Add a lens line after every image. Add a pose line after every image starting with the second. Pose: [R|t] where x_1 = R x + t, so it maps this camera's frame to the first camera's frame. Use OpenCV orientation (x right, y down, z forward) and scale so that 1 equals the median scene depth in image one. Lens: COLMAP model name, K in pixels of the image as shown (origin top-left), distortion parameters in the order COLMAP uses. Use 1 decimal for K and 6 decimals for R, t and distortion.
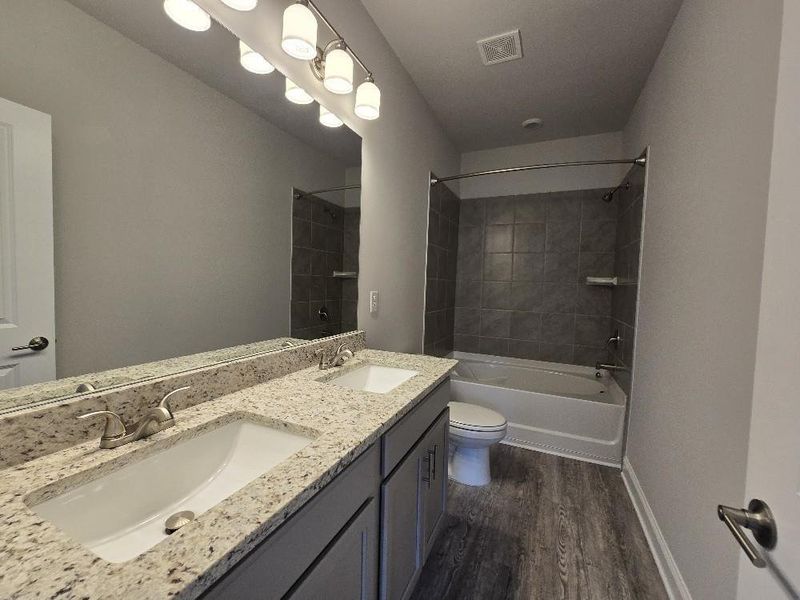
lens RADIAL K [[329.3, 0, 394.7], [0, 329.3, 300.0], [0, 0, 1]] dist [-0.015412, 0.004979]
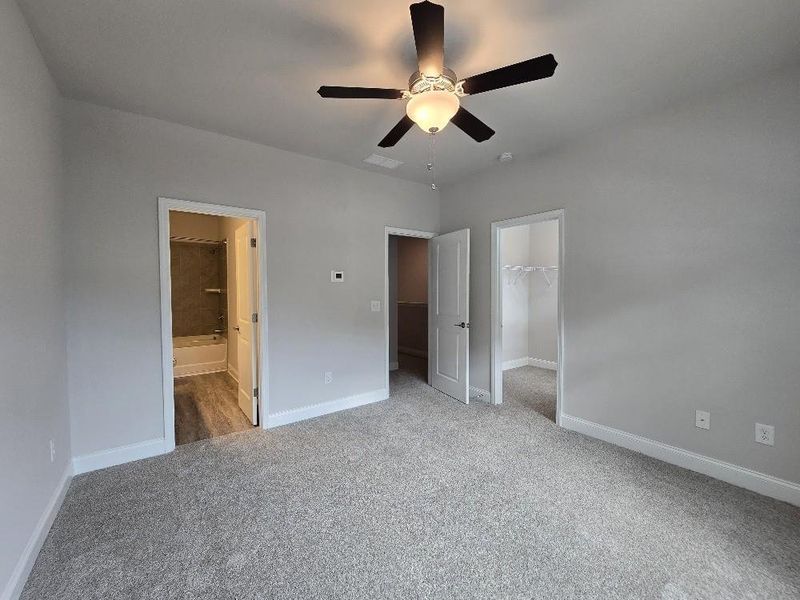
lens RADIAL K [[329.3, 0, 394.7], [0, 329.3, 300.0], [0, 0, 1]] dist [-0.015412, 0.004979]
pose [[0.475766, -0.048856, 0.878214, -0.615593], [0.066857, 0.997576, 0.019277, 0.036517], [-0.877027, 0.049544, 0.477879, -0.951925]]
